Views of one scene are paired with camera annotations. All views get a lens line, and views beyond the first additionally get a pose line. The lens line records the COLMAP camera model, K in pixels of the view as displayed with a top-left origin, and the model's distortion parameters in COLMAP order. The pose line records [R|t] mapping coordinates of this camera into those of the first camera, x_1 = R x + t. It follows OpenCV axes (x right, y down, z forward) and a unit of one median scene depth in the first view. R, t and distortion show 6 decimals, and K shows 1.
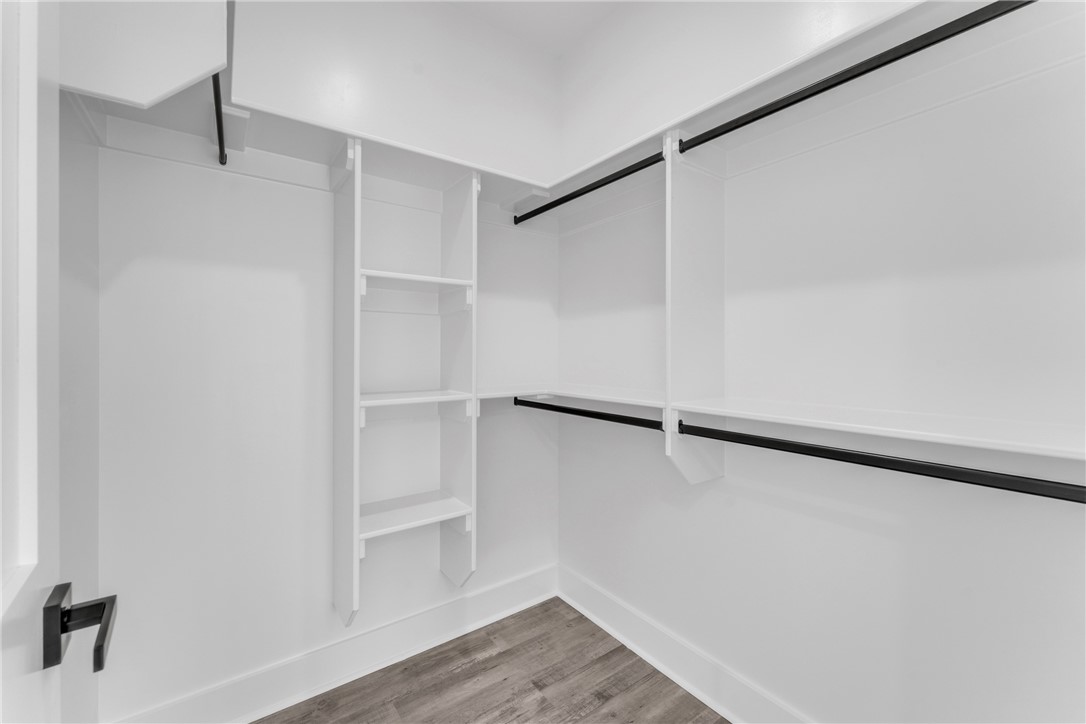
lens RADIAL K [[444.8, 0, 542.5], [0, 444.8, 358.9], [0, 0, 1]] dist [0.001935, 0.000564]
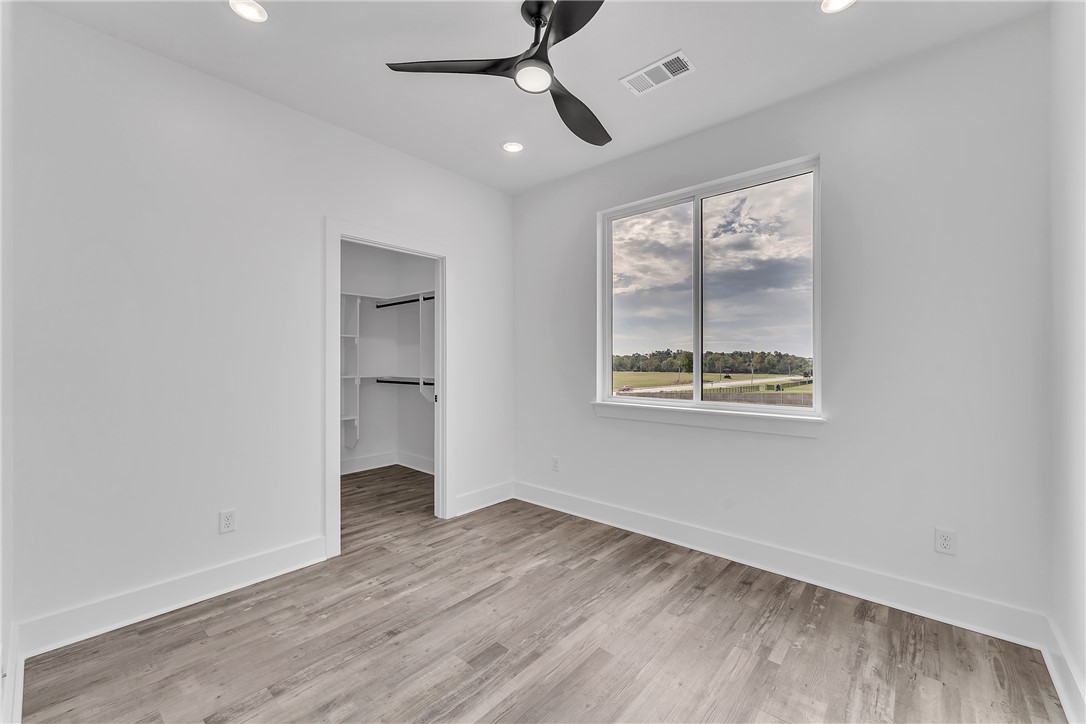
lens RADIAL K [[444.8, 0, 543.0], [0, 444.8, 360.0], [0, 0, 1]] dist [0.001935, 0.000564]
pose [[0.975346, -0.004331, 0.220638, 0.365543], [0.005484, 0.999974, -0.004611, -0.001490], [-0.220613, 0.005707, 0.975345, -2.001628]]
